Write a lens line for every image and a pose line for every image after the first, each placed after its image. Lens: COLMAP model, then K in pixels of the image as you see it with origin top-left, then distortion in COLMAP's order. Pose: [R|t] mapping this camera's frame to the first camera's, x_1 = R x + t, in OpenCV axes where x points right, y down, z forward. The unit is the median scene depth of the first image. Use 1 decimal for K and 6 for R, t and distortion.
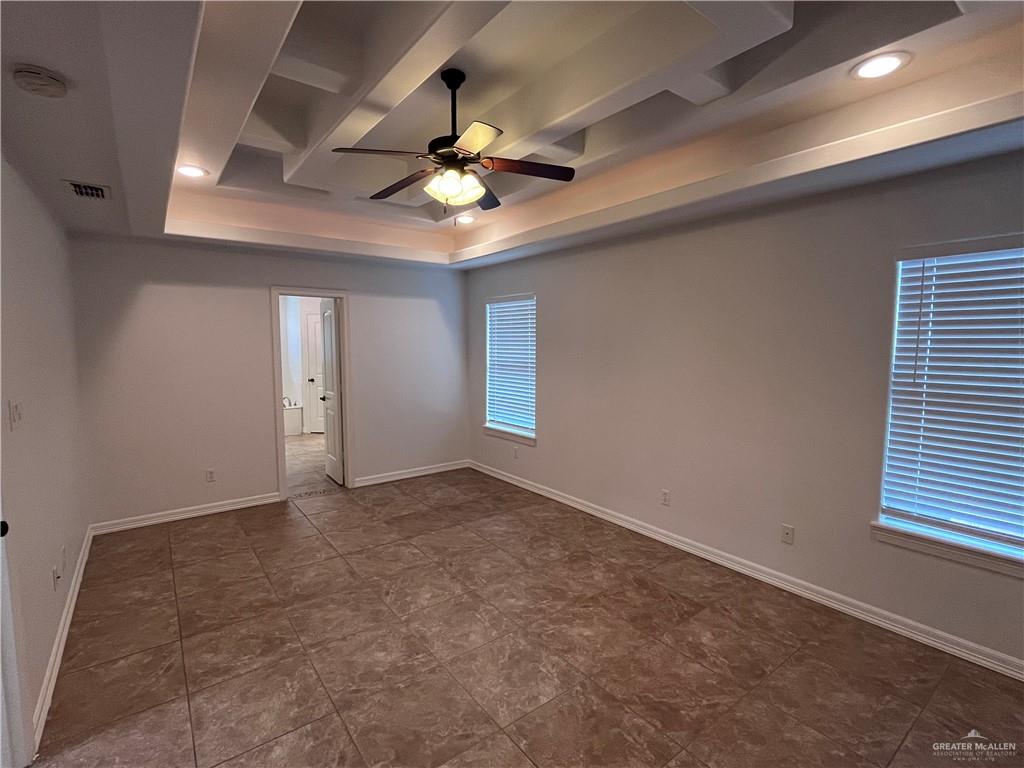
lens RADIAL K [[484.6, 0, 510.7], [0, 484.6, 384.9], [0, 0, 1]] dist [-0.003359, -0.000100]
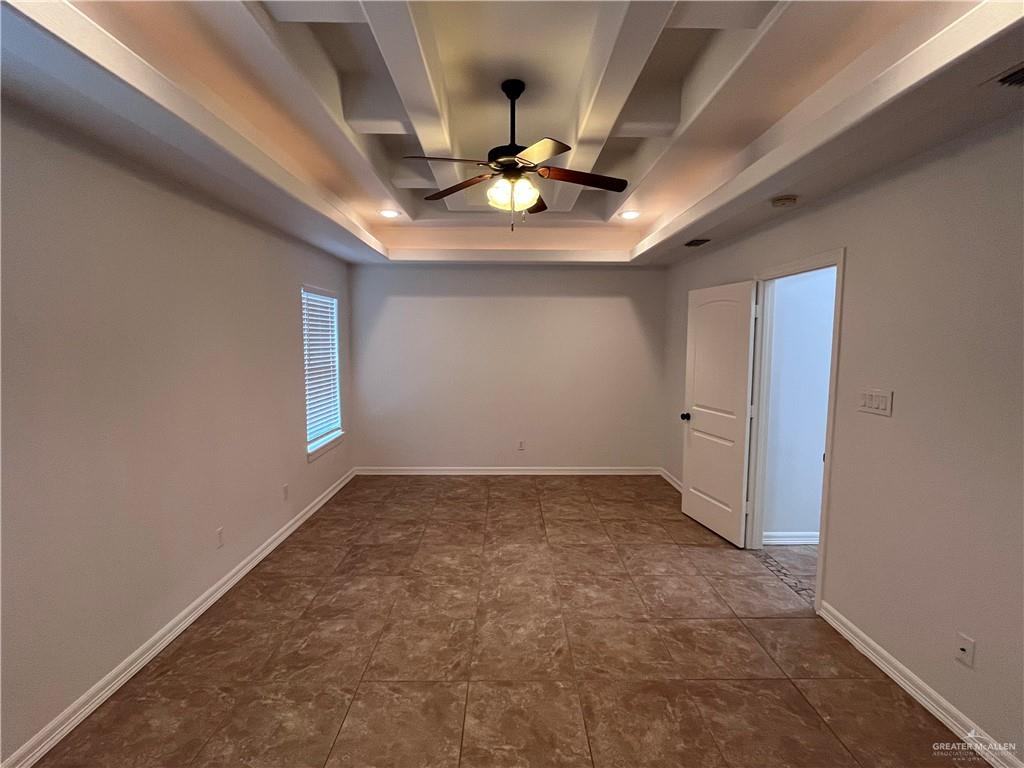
lens RADIAL K [[484.6, 0, 510.7], [0, 484.6, 384.9], [0, 0, 1]] dist [-0.003359, -0.000100]
pose [[-0.804512, -0.058872, 0.591012, -0.752616], [0.049487, 0.984971, 0.165480, -0.177037], [-0.591871, 0.162378, -0.789507, 1.890308]]
